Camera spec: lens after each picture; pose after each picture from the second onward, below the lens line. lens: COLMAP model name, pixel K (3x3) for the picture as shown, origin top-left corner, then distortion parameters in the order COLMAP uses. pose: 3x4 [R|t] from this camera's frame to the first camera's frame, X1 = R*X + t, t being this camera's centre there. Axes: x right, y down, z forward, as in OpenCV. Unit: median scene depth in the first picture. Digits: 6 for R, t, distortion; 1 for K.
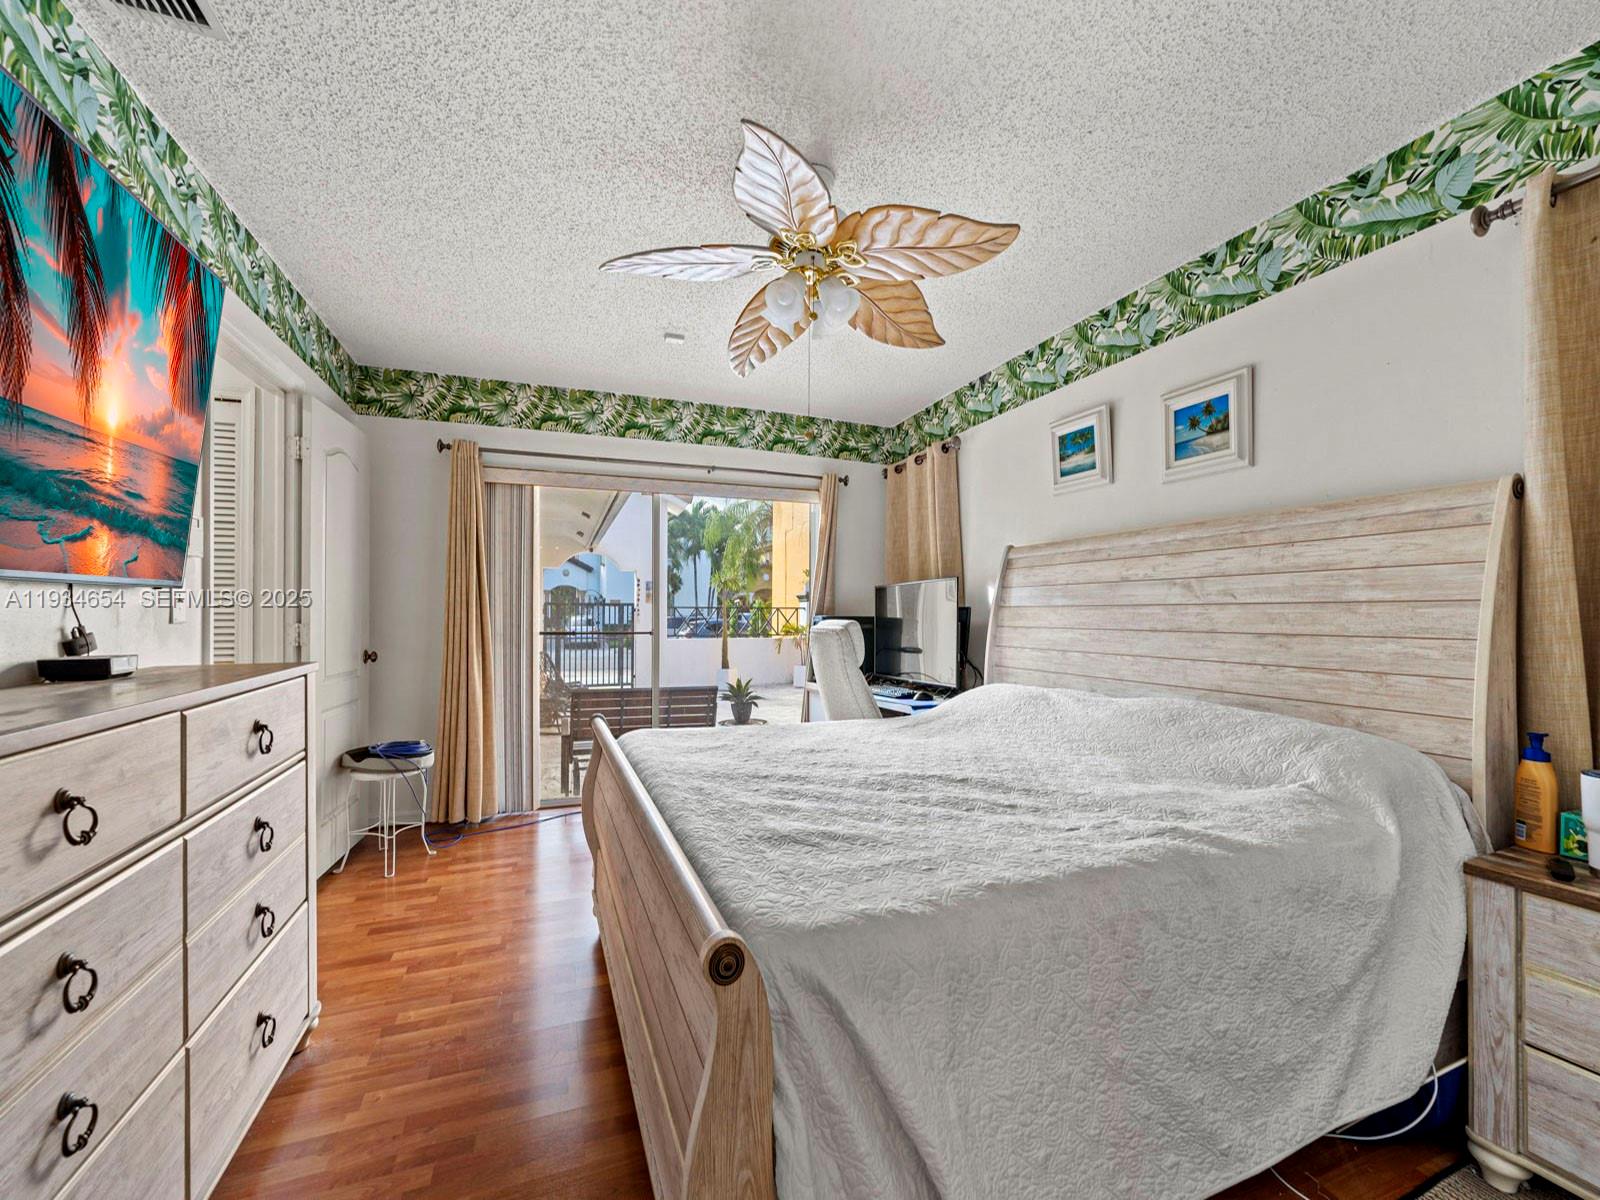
lens RADIAL K [[650.5, 0, 788.4], [0, 650.5, 601.8], [0, 0, 1]] dist [-0.002096, -0.000106]
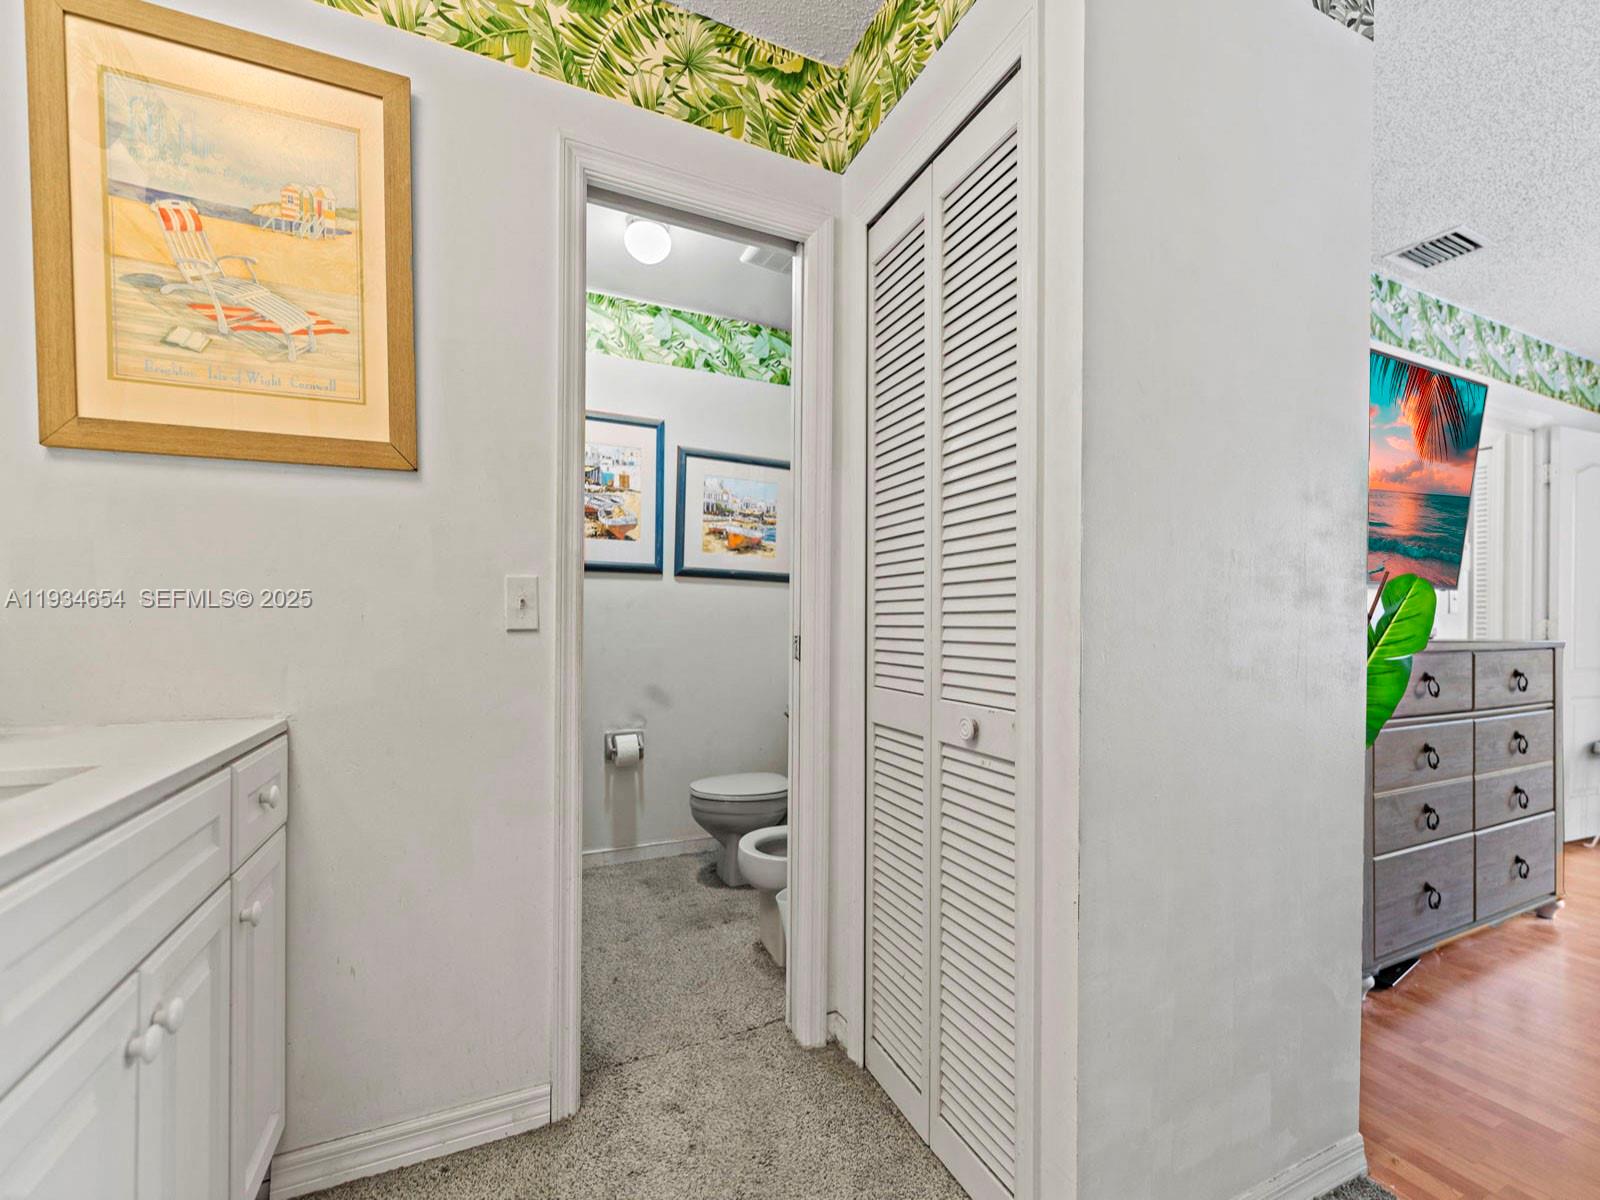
lens RADIAL K [[650.5, 0, 791.3], [0, 650.5, 613.0], [0, 0, 1]] dist [-0.002096, -0.000106]
pose [[0.065946, 0.003396, -0.997817, 0.410506], [0.002507, 0.999990, 0.003569, 0.023270], [0.997820, -0.002737, 0.065937, -0.554114]]
